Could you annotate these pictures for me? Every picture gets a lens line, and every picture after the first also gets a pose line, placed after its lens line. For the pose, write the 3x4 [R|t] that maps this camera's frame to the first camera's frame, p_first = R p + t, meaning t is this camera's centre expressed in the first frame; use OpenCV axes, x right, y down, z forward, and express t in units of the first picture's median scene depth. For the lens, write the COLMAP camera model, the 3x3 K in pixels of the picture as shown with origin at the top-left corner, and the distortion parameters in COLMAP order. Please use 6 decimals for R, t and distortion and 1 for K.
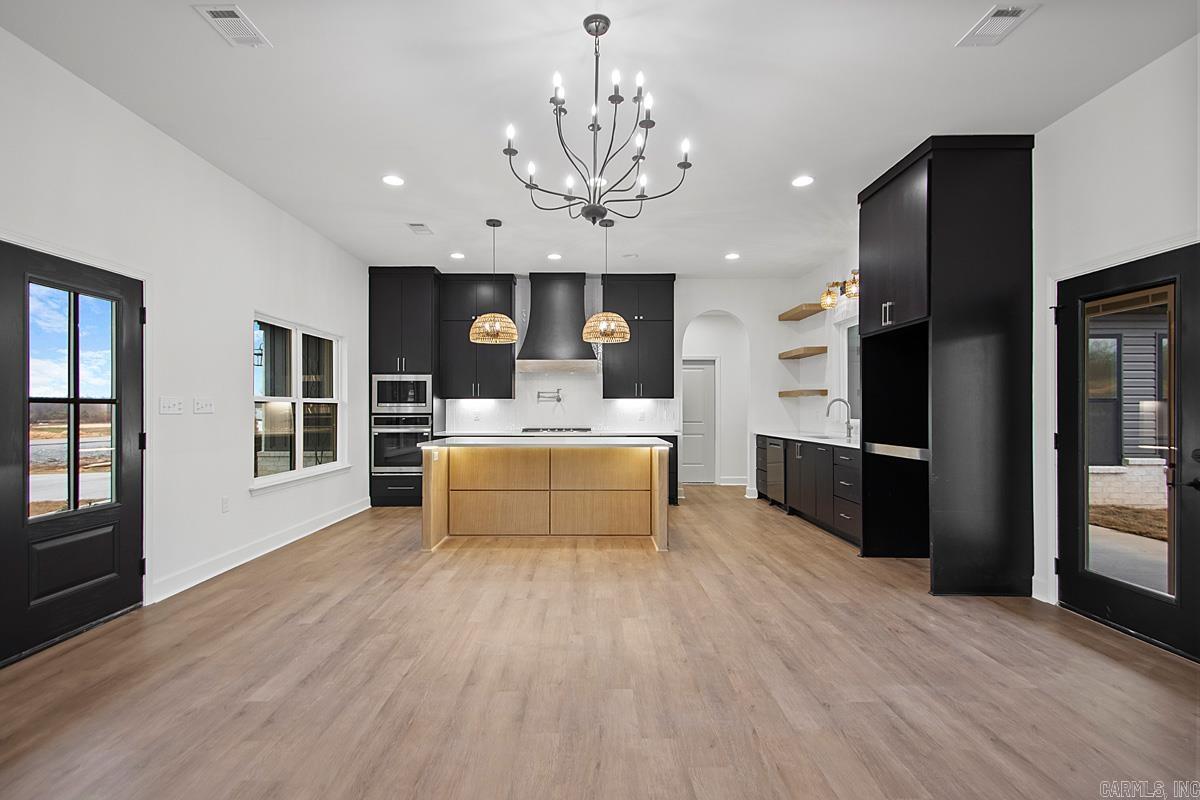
lens RADIAL K [[560.4, 0, 567.5], [0, 560.4, 405.5], [0, 0, 1]] dist [-0.044184, -0.000011]
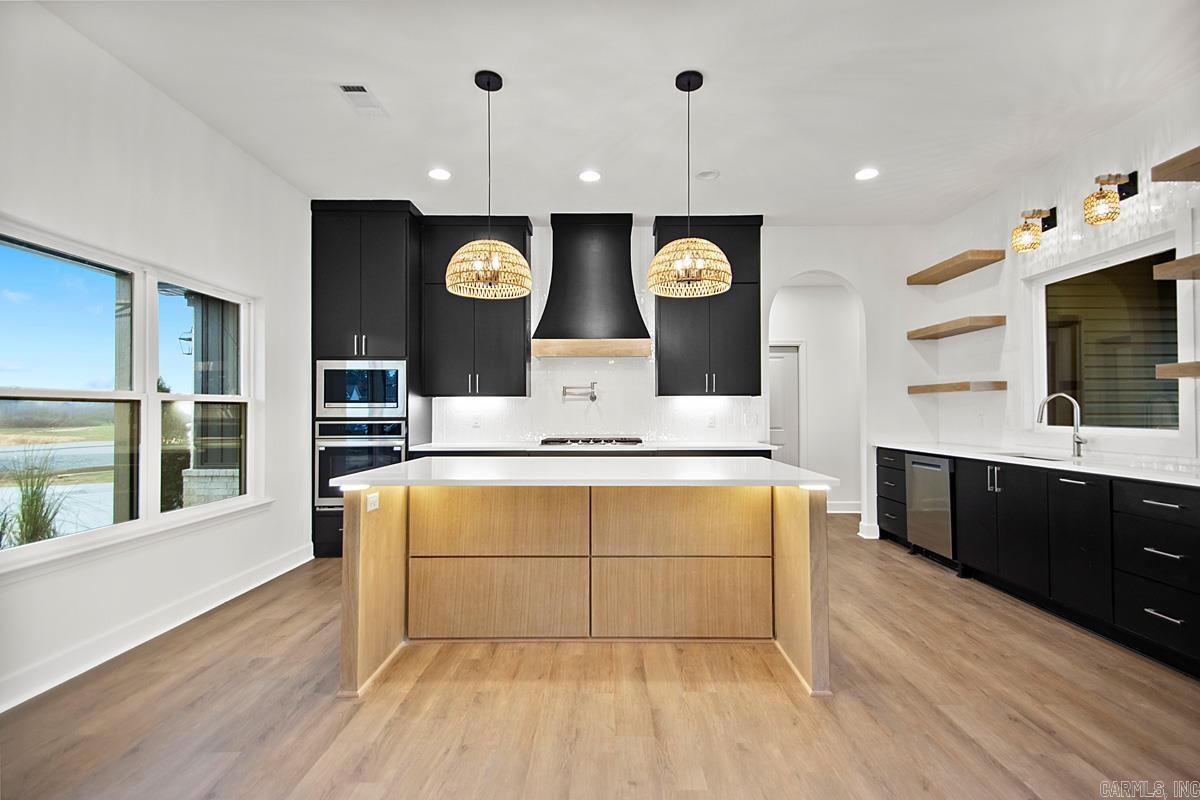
lens RADIAL K [[559.2, 0, 602.9], [0, 559.2, 413.8], [0, 0, 1]] dist [0.000007, -0.000043]
pose [[0.999626, -0.001443, 0.027325, -0.024707], [0.001185, 0.999955, 0.009449, 0.003078], [-0.027337, -0.009413, 0.999582, 0.323223]]
